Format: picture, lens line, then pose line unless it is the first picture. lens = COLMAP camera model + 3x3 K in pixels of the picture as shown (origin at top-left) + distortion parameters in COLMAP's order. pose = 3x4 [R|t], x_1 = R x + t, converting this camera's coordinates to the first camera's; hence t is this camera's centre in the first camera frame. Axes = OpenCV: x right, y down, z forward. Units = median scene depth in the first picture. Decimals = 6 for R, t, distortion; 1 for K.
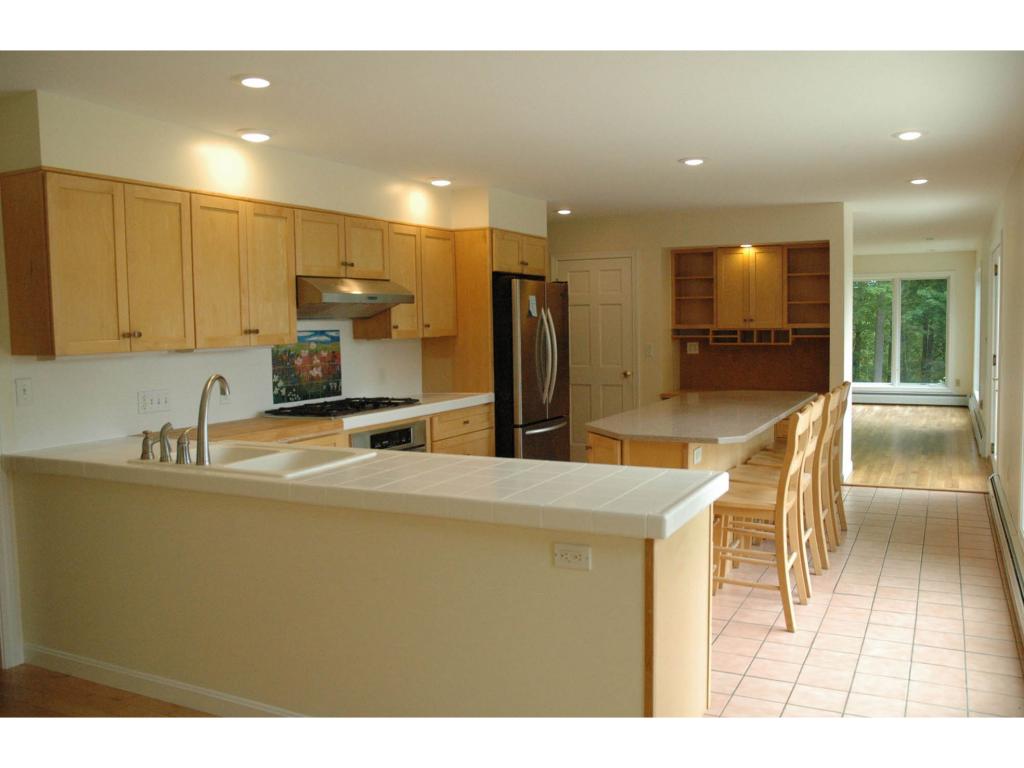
lens RADIAL K [[888.9, 0, 512.0], [0, 888.9, 384.0], [0, 0, 1]] dist [0.000325, 0.001876]
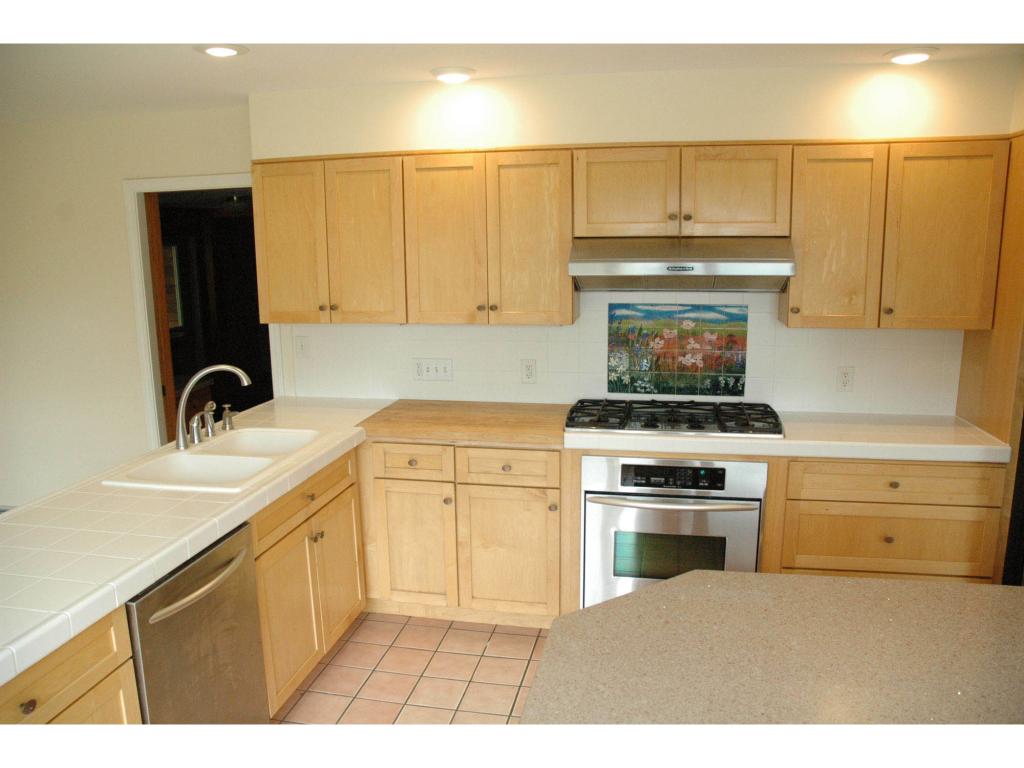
lens RADIAL K [[789.2, 0, 512.0], [0, 789.2, 384.0], [0, 0, 1]] dist [-0.082443, 0.002778]
pose [[0.280869, 0.192945, -0.940152, 0.364733], [-0.063401, 0.981174, 0.182423, -0.104960], [0.957650, 0.008370, 0.287814, 0.665521]]
